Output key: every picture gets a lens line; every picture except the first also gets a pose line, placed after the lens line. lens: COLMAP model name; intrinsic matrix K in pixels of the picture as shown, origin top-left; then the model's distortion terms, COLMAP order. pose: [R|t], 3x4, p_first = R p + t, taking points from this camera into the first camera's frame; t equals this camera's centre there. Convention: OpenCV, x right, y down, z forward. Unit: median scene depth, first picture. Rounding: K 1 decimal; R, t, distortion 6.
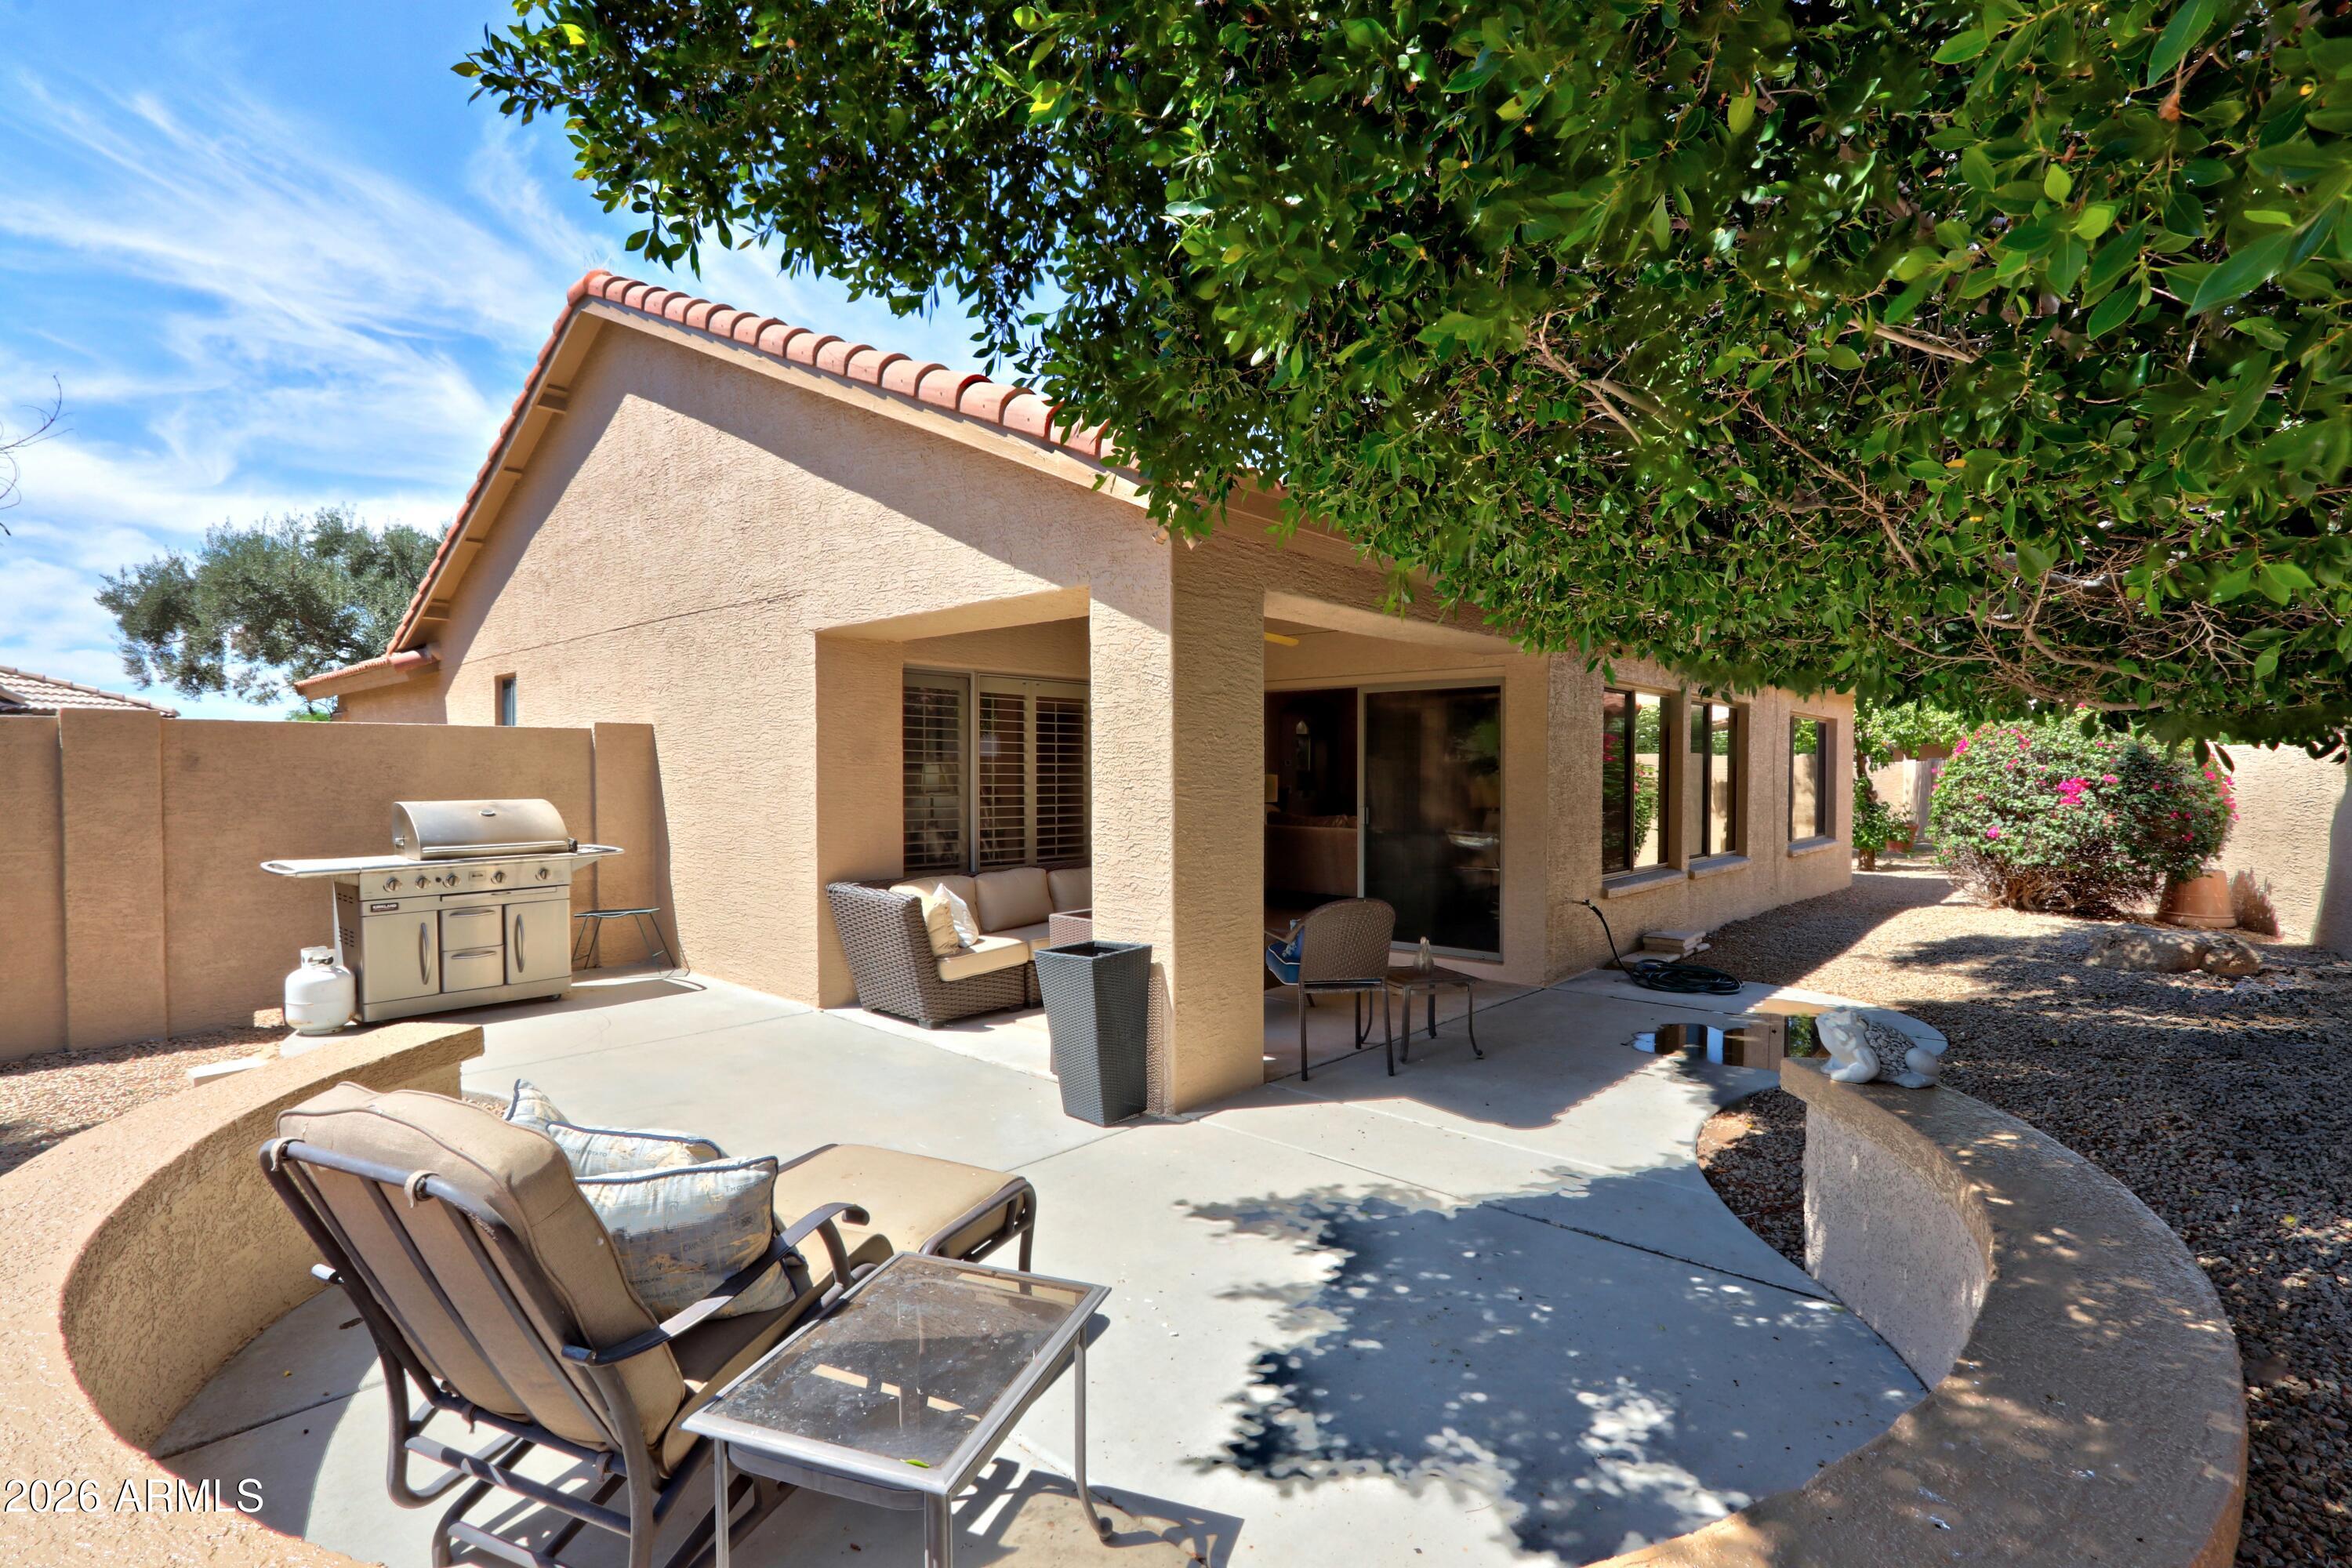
lens RADIAL K [[1082.6, 0, 1175.9], [0, 1082.6, 783.5], [0, 0, 1]] dist [-0.019839, 0.002429]
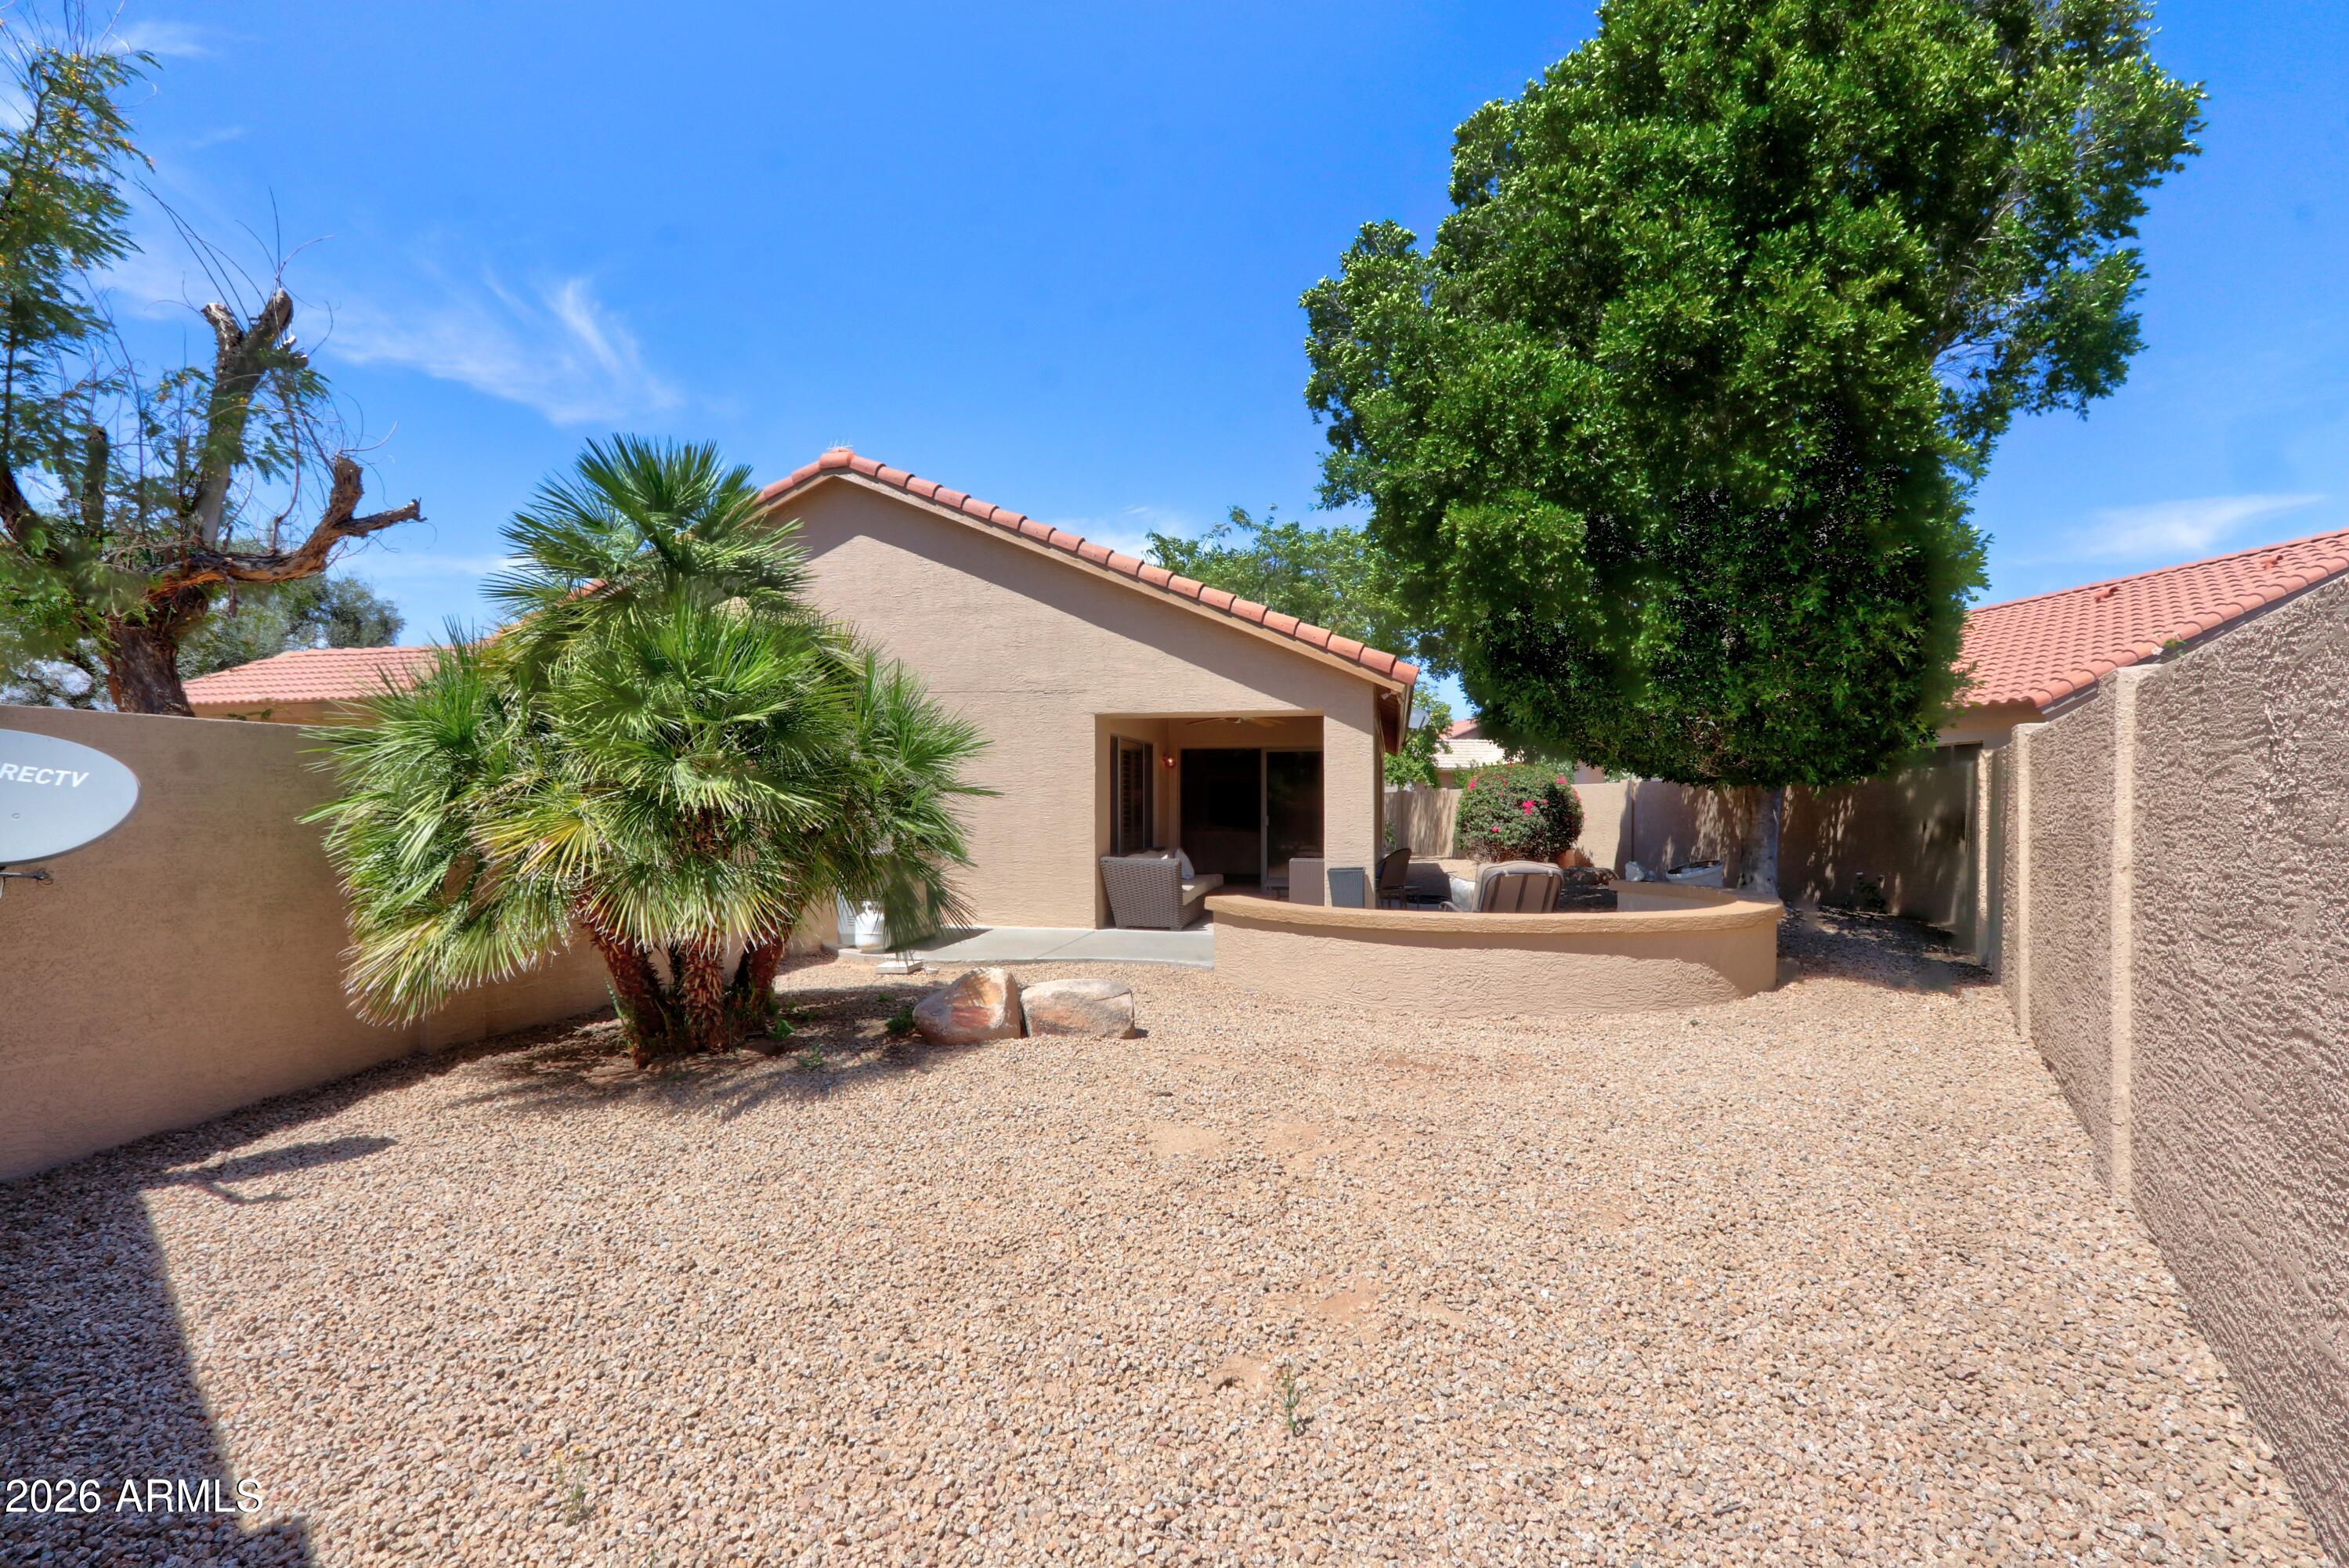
lens RADIAL K [[1081.2, 0, 1173.4], [0, 1081.2, 792.9], [0, 0, 1]] dist [-0.019839, 0.002429]
pose [[0.857462, 0.003993, 0.514532, -0.898822], [0.007081, 0.999784, -0.019558, 0.017925], [-0.514499, 0.020413, 0.857248, -0.455638]]
